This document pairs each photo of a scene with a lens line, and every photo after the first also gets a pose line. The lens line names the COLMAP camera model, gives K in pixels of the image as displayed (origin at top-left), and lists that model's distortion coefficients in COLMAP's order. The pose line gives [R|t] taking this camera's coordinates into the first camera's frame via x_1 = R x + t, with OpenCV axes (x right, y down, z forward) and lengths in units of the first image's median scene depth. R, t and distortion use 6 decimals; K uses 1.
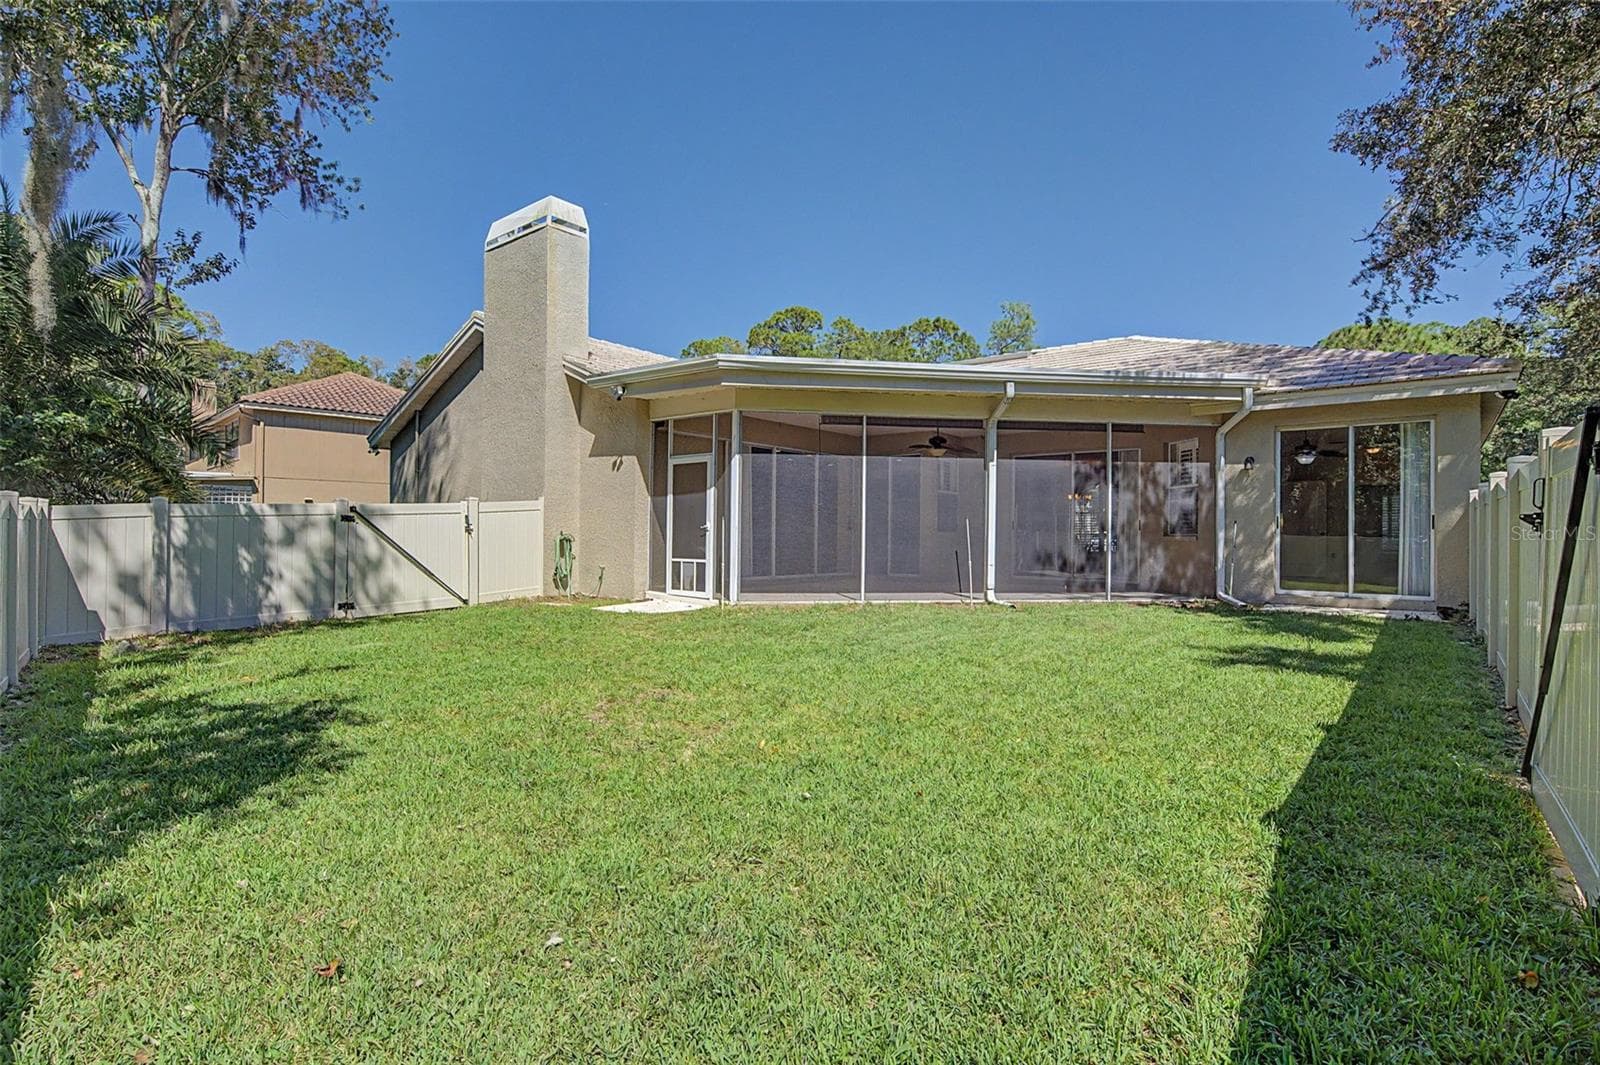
lens RADIAL K [[771.6, 0, 800.2], [0, 771.6, 530.7], [0, 0, 1]] dist [-0.001702, -0.000397]
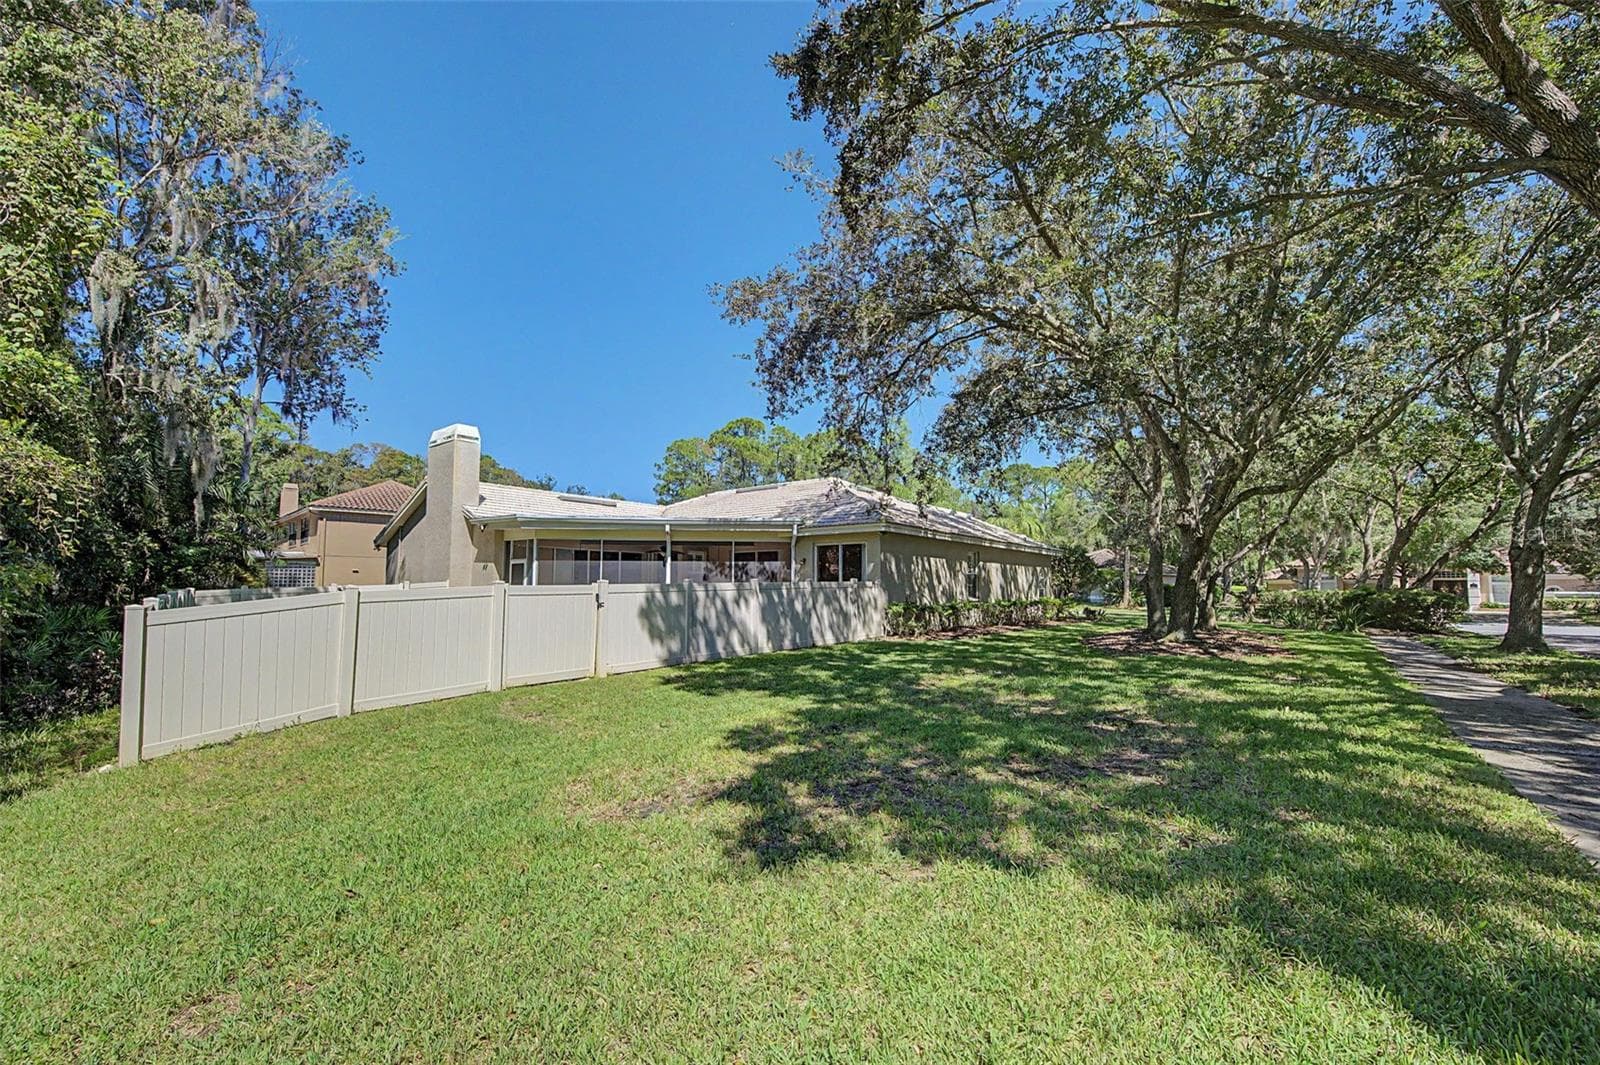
lens RADIAL K [[646.7, 0, 801.7], [0, 646.7, 536.8], [0, 0, 1]] dist [0.002751, 0.000276]
pose [[0.999973, -0.005926, 0.004325, 0.513812], [0.006215, 0.997523, -0.070071, -0.031808], [-0.003899, 0.070096, 0.997533, -0.583954]]
